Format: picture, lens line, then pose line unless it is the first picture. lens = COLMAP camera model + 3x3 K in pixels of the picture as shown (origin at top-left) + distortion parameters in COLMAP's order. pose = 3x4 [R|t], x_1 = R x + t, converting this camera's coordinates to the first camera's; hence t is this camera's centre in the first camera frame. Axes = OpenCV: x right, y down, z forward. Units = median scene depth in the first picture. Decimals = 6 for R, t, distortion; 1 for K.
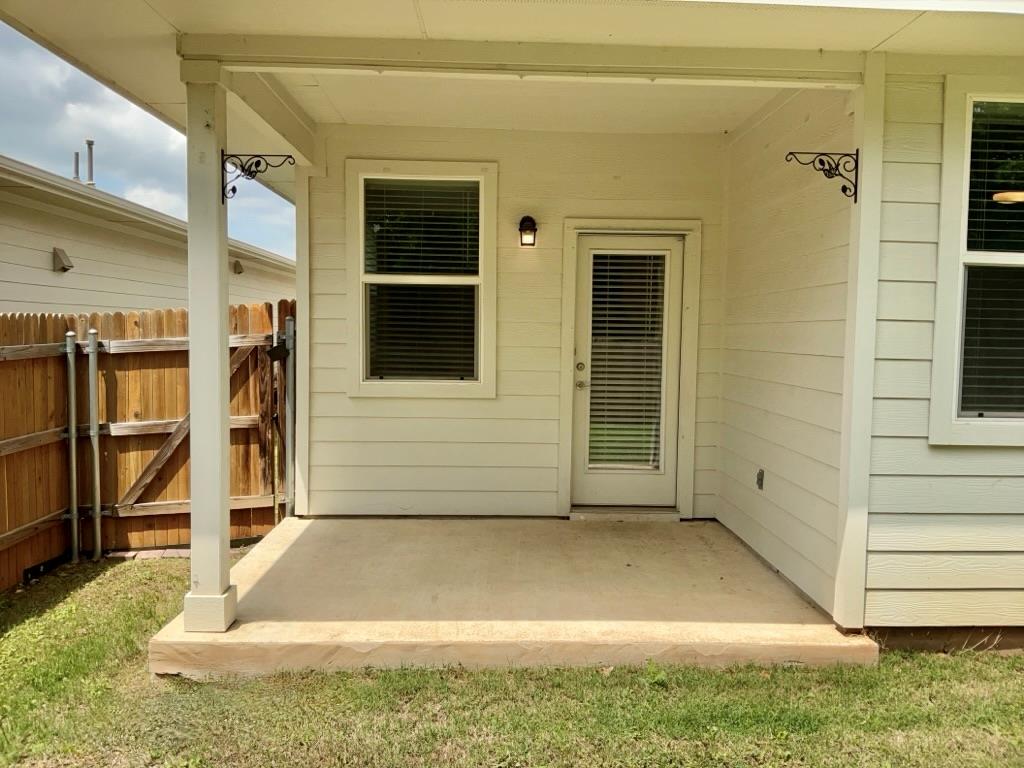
lens RADIAL K [[816.6, 0, 508.5], [0, 816.6, 383.0], [0, 0, 1]] dist [0.125877, -0.243080]
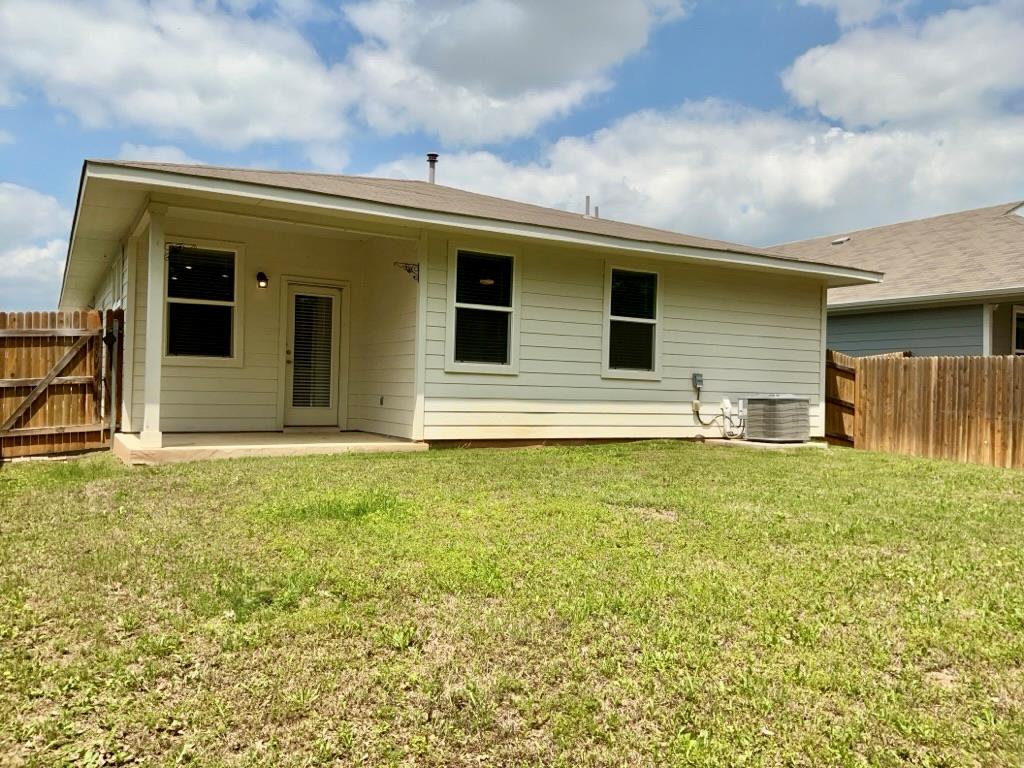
lens RADIAL K [[816.6, 0, 508.5], [0, 816.6, 383.0], [0, 0, 1]] dist [0.125877, -0.243080]
pose [[0.881956, 0.012020, 0.471179, -0.366458], [0.017139, 0.998196, -0.057546, 0.171621], [-0.471020, 0.058828, 0.880159, -0.933832]]
